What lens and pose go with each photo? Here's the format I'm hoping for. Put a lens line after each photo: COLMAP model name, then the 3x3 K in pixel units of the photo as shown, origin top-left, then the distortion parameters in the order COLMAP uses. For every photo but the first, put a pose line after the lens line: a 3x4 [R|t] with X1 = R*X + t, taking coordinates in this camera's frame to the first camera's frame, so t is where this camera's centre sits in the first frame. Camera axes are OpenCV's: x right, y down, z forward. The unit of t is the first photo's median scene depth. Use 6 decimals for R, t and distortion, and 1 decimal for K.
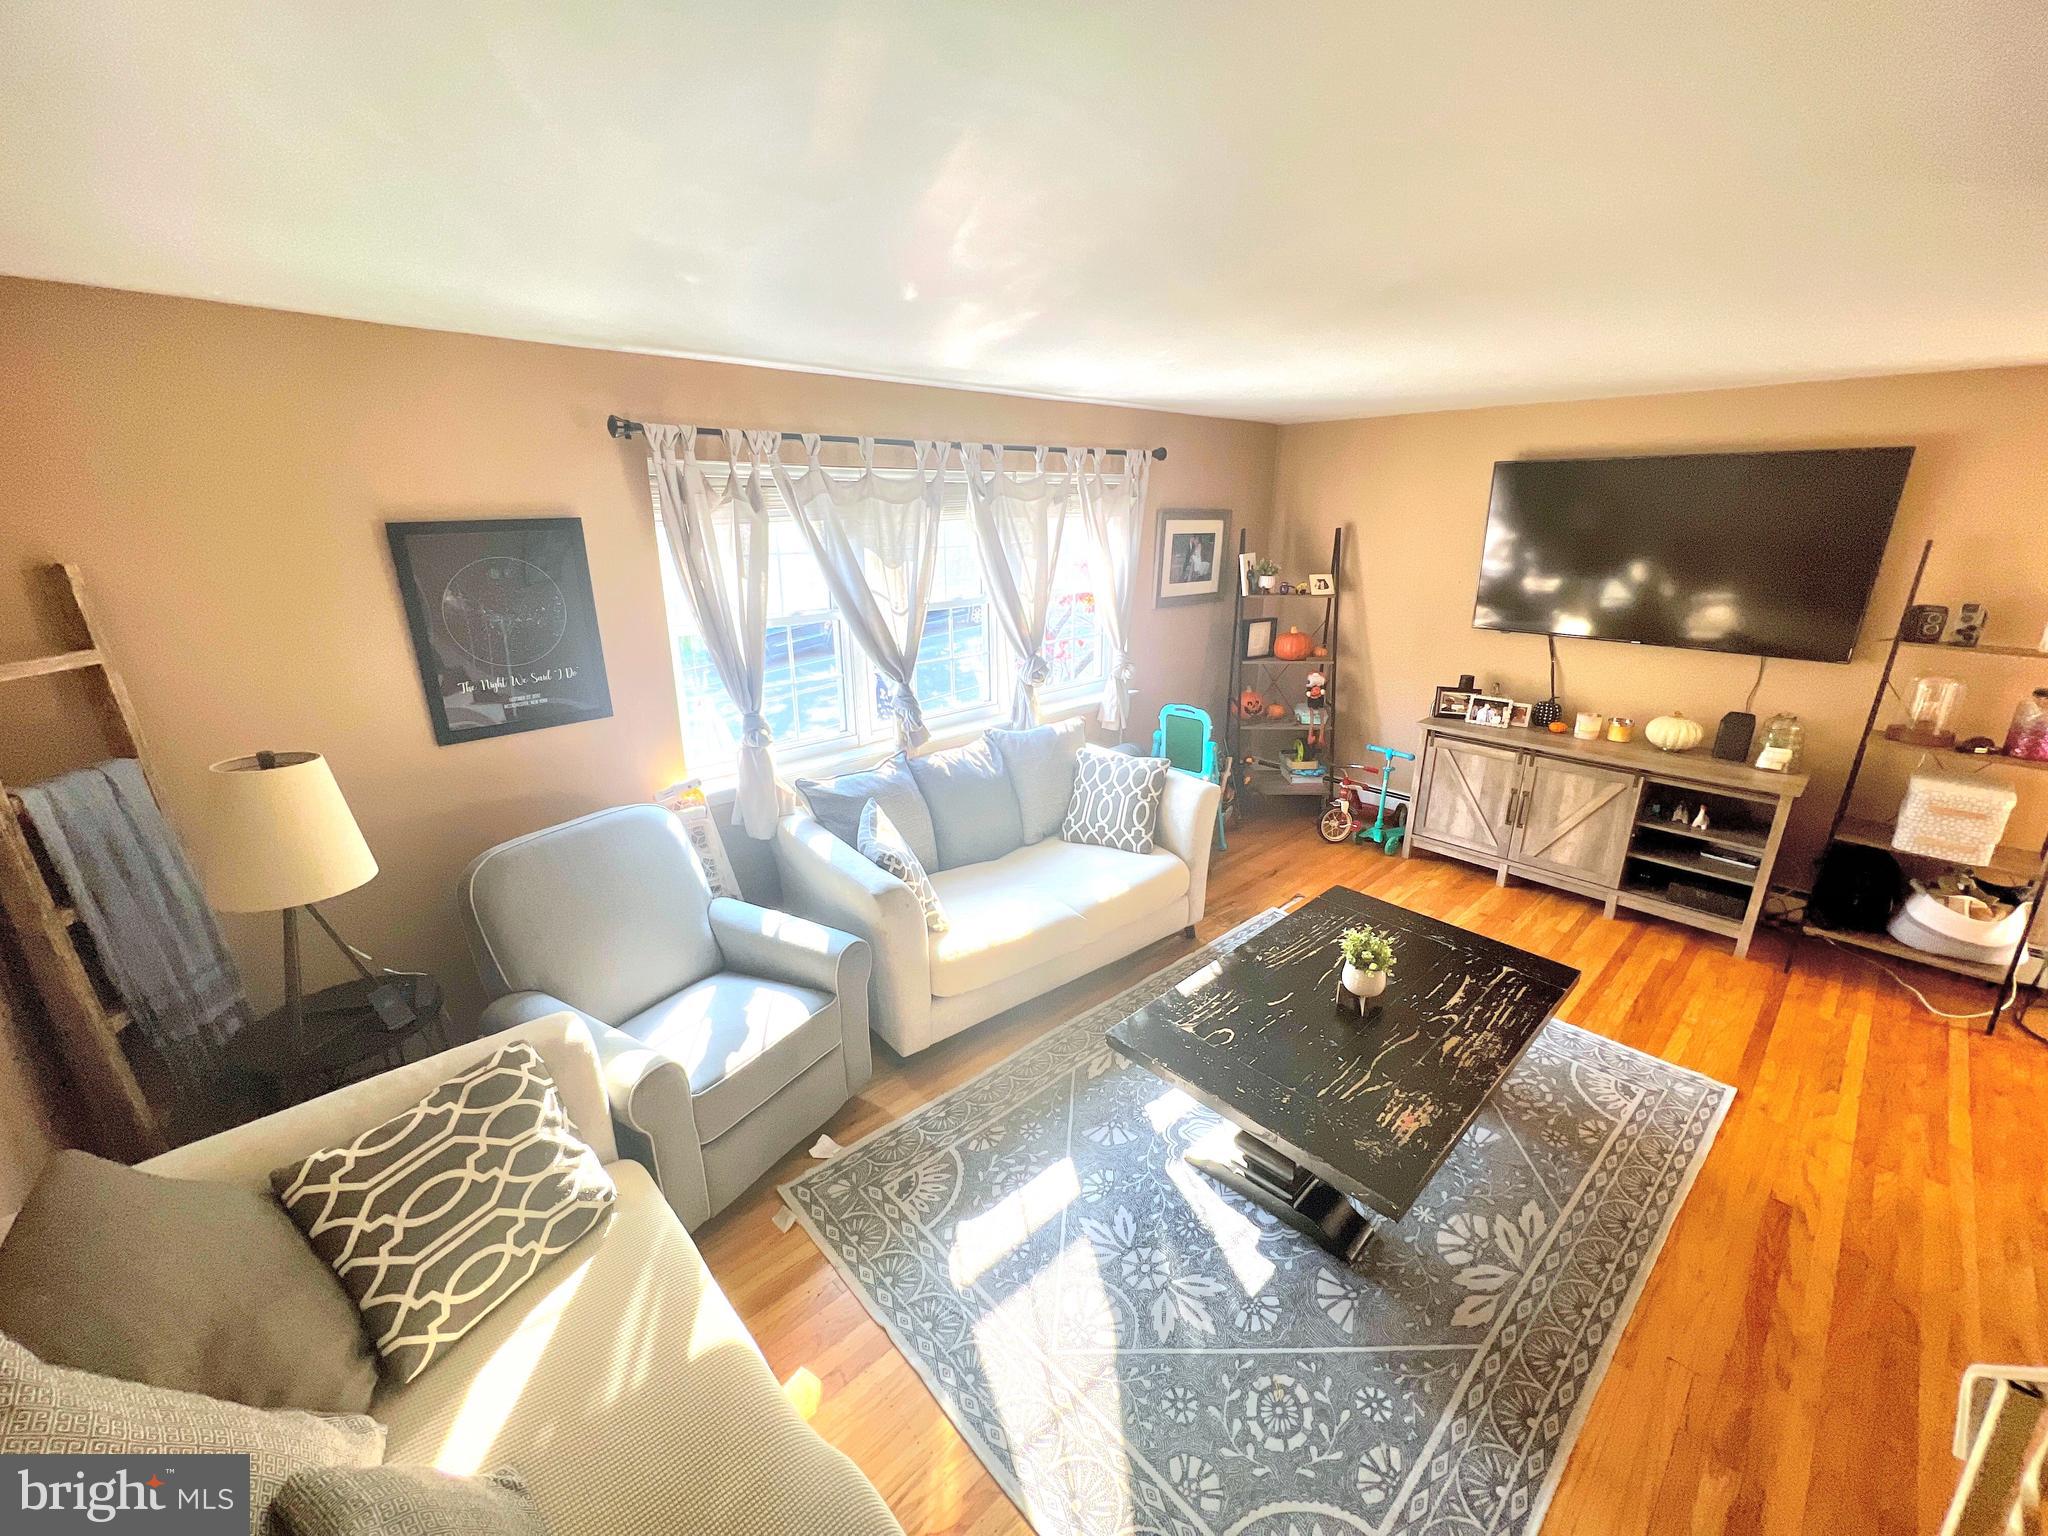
lens RADIAL K [[821.5, 0, 1024.0], [0, 821.5, 768.0], [0, 0, 1]] dist [-0.000827, 0.000047]
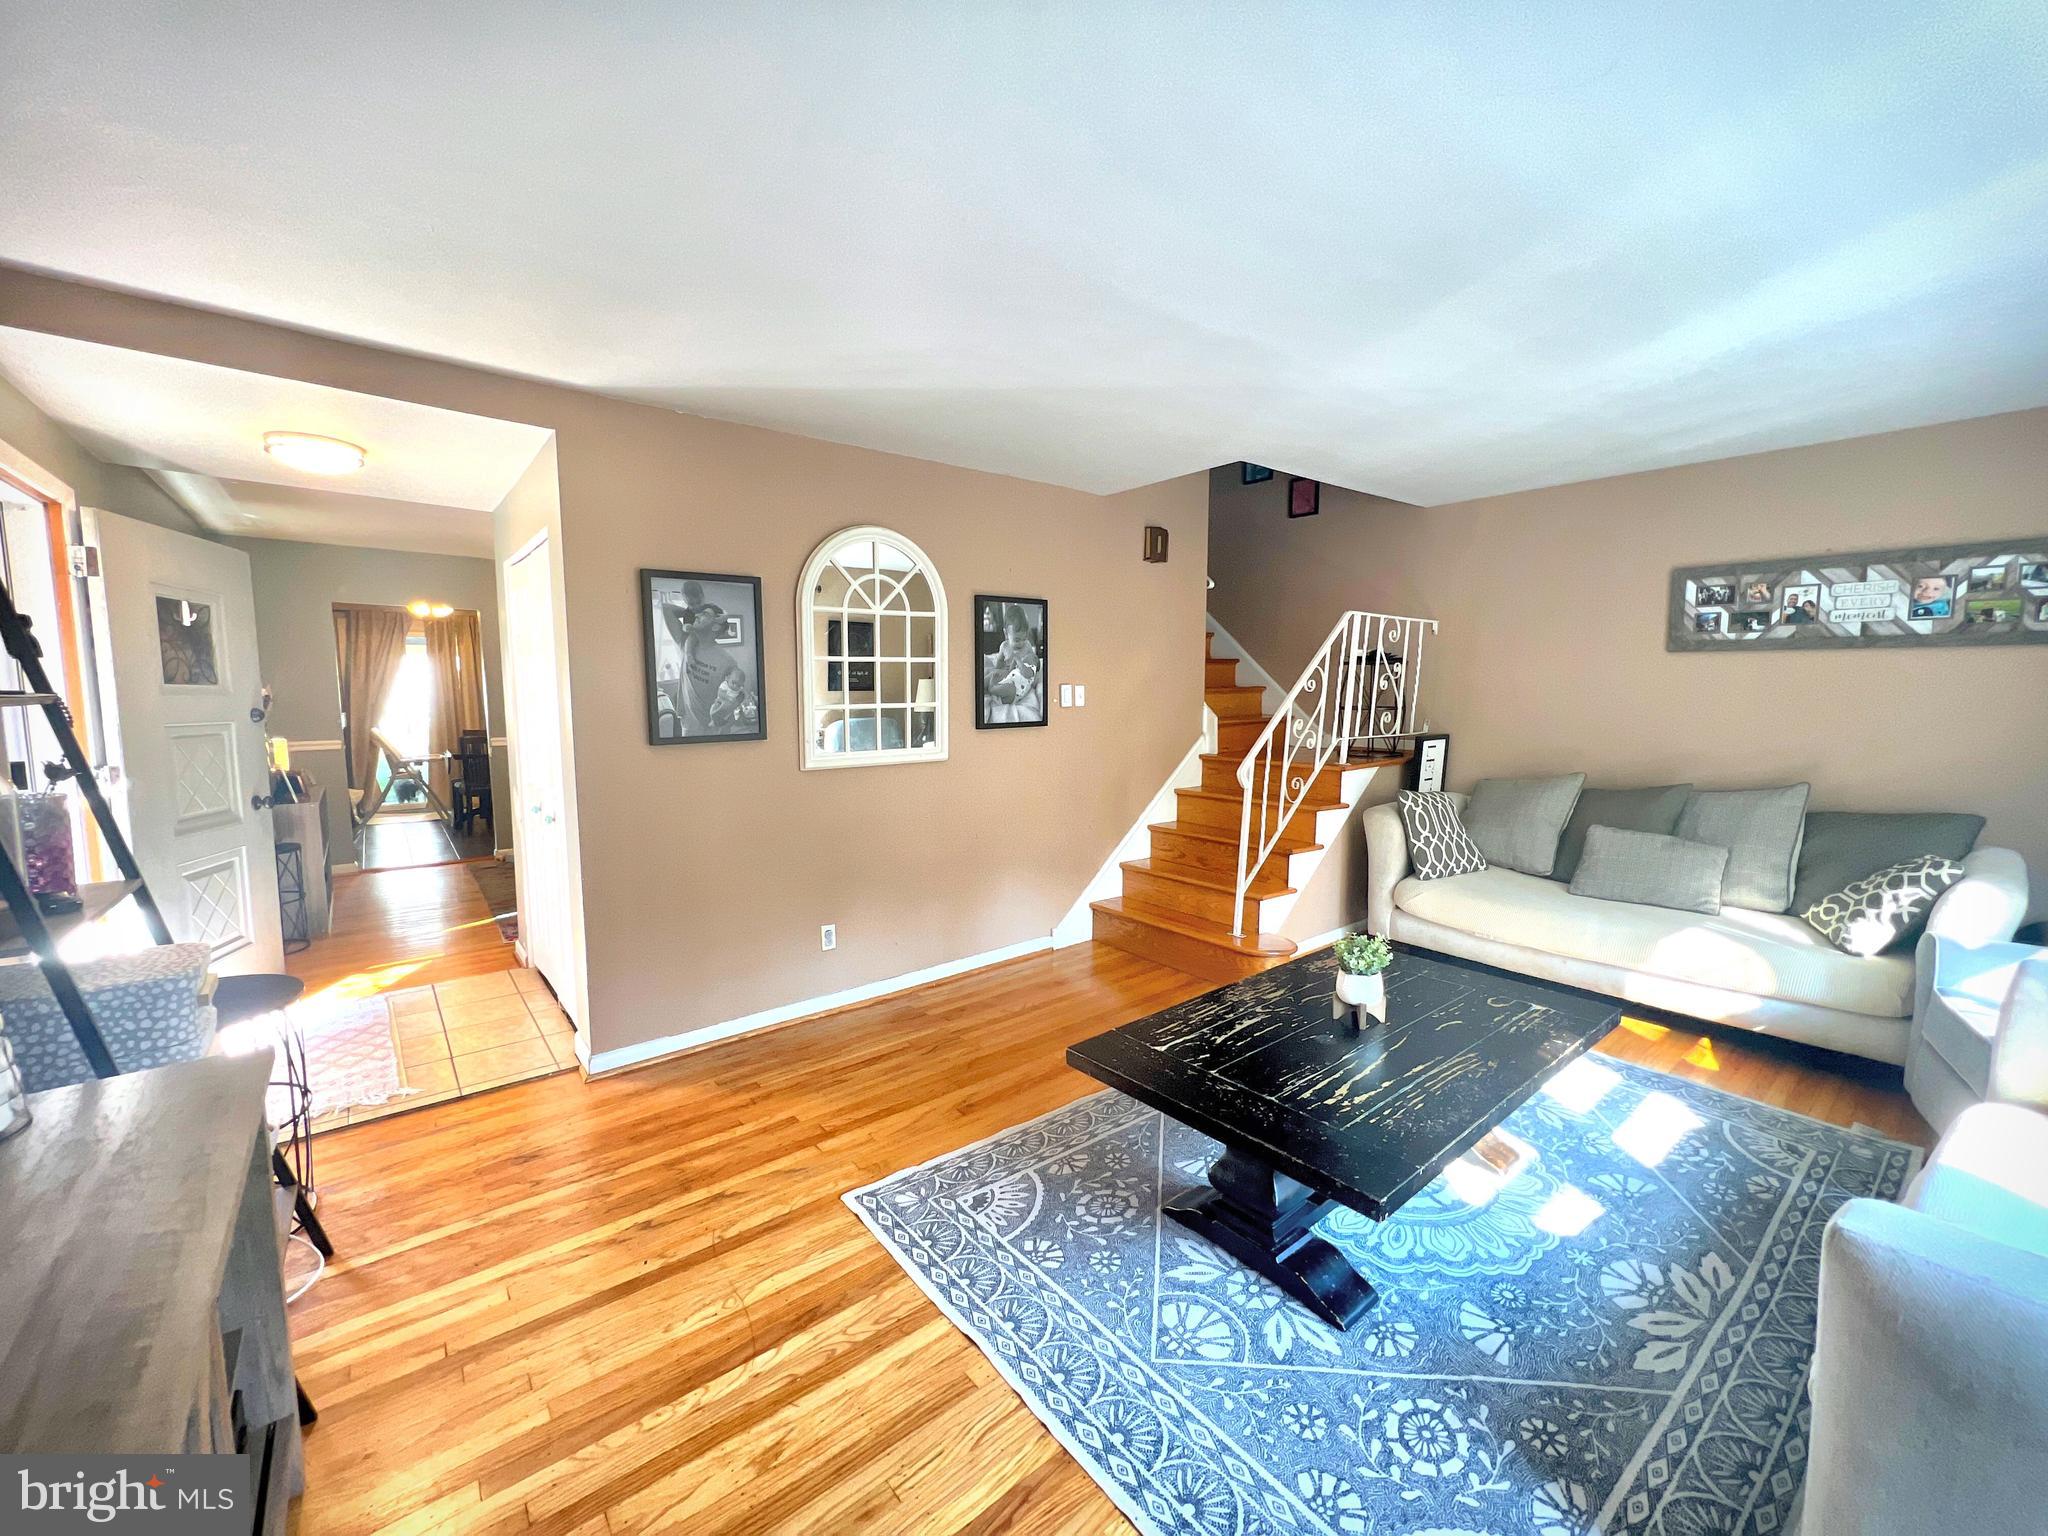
lens RADIAL K [[817.6, 0, 1014.4], [0, 817.6, 768.9], [0, 0, 1]] dist [-0.002607, -0.000368]
pose [[-0.997074, -0.002499, 0.076402, 0.888447], [0.028376, 0.915956, 0.400275, -0.423550], [-0.070982, 0.401271, -0.913205, 2.149000]]
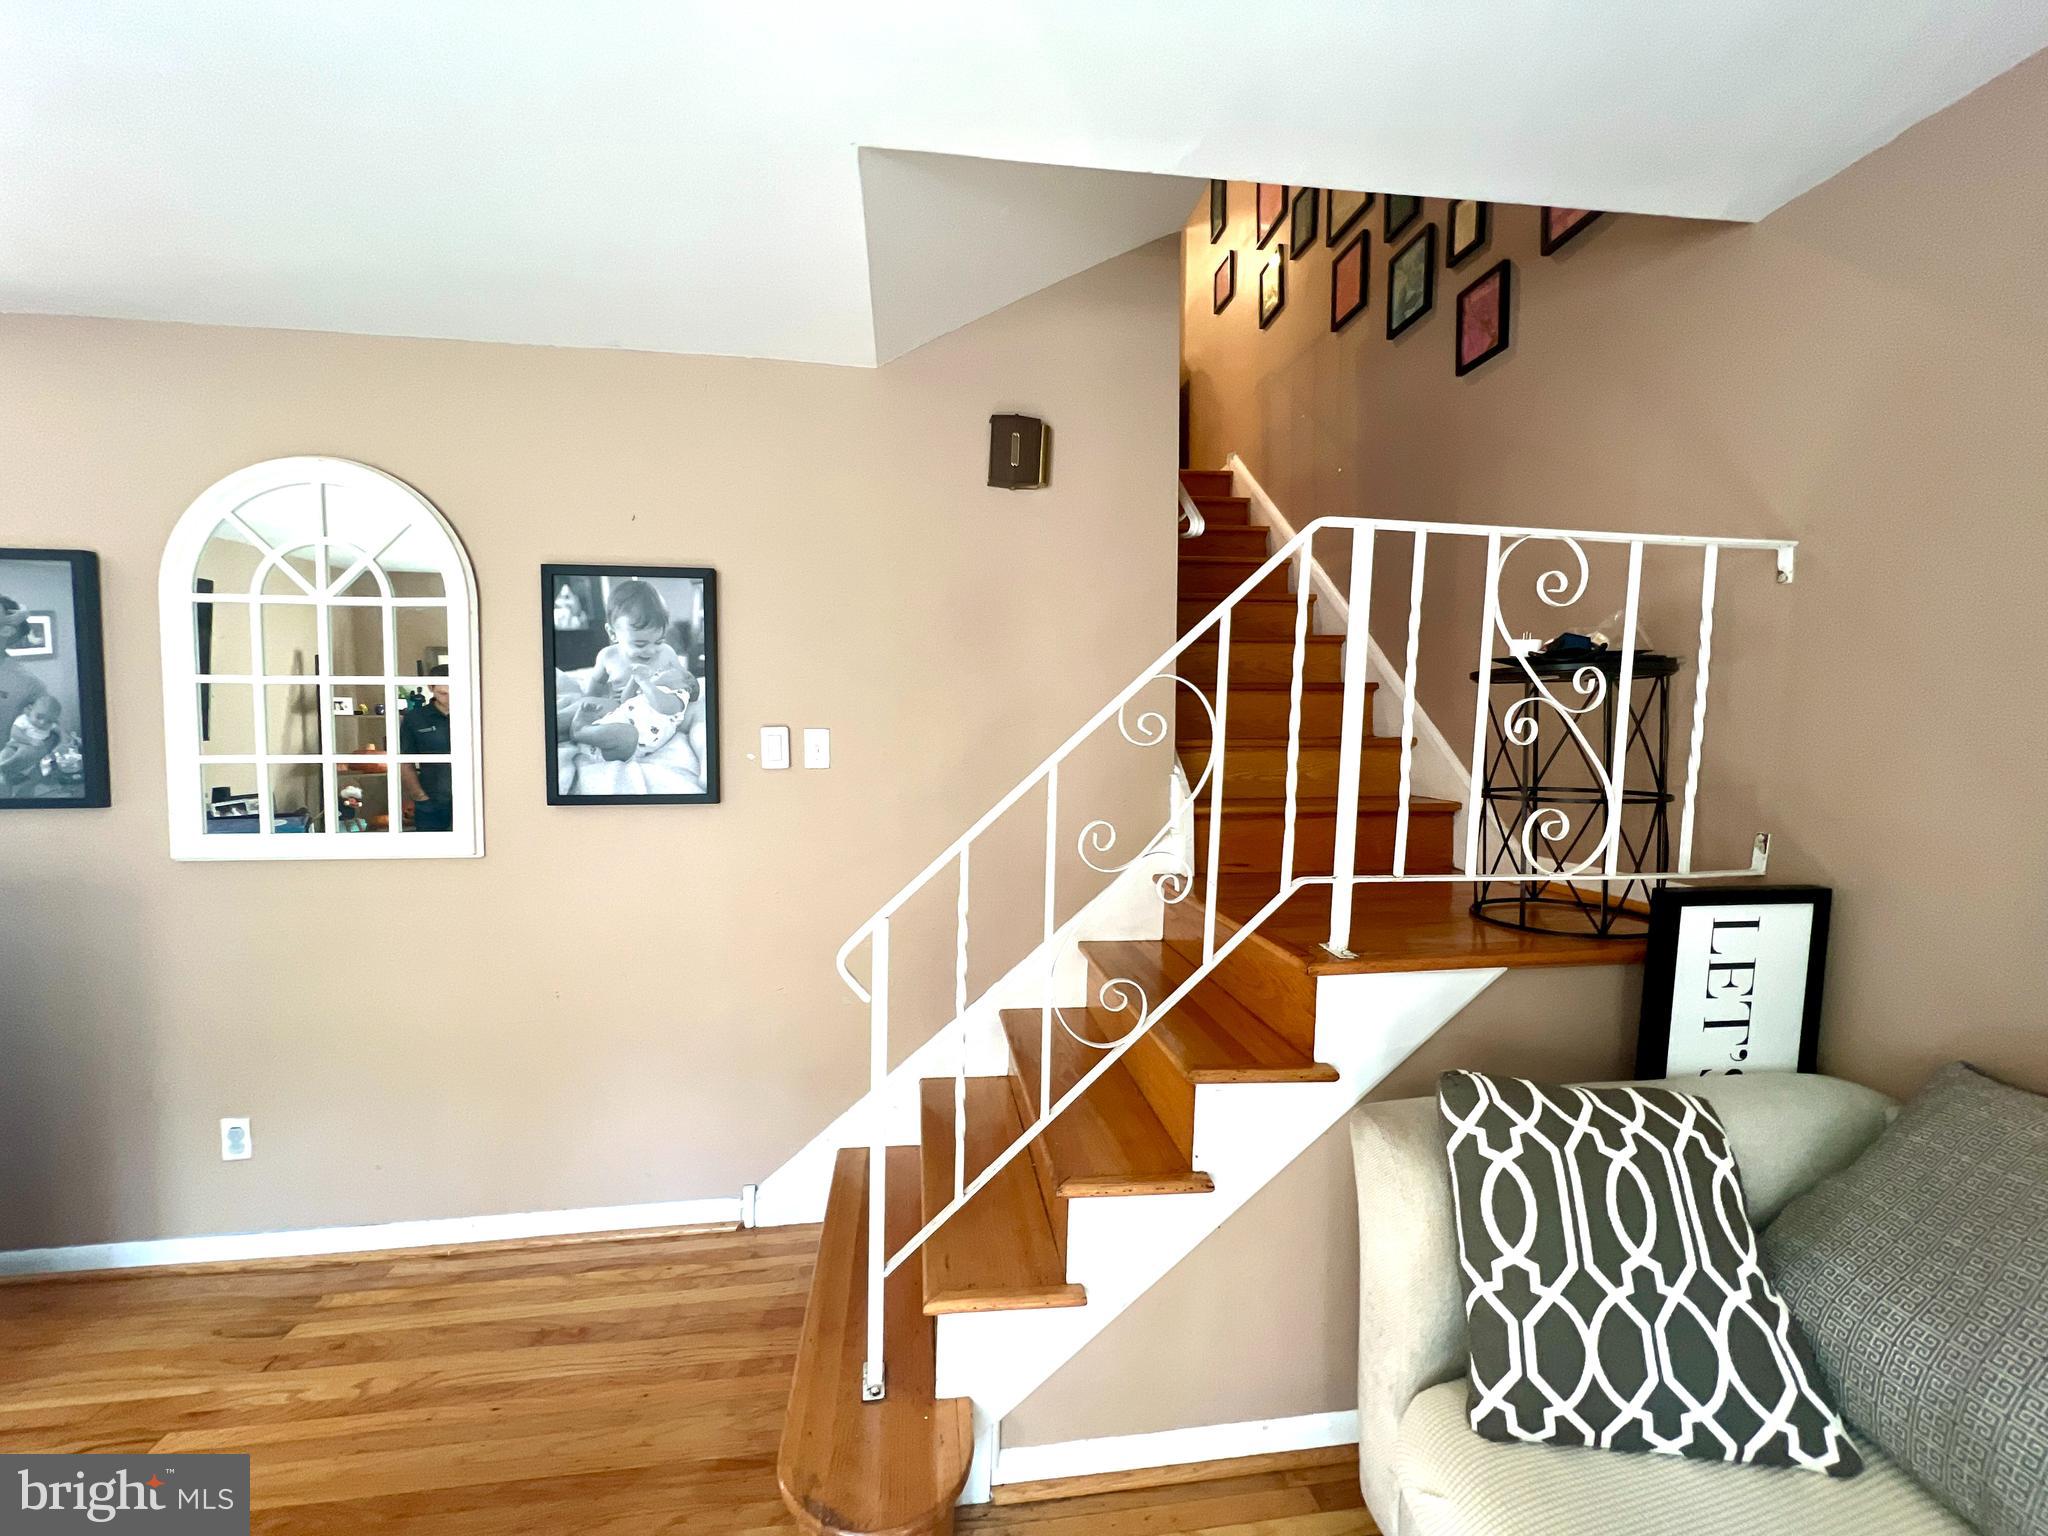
lens RADIAL K [[821.5, 0, 1024.0], [0, 821.5, 768.0], [0, 0, 1]] dist [-0.000827, 0.000047]
pose [[-0.813457, -0.024593, 0.581105, -0.005254], [0.173635, 0.943277, 0.282983, 0.015696], [-0.555102, 0.331095, -0.763045, 0.823620]]
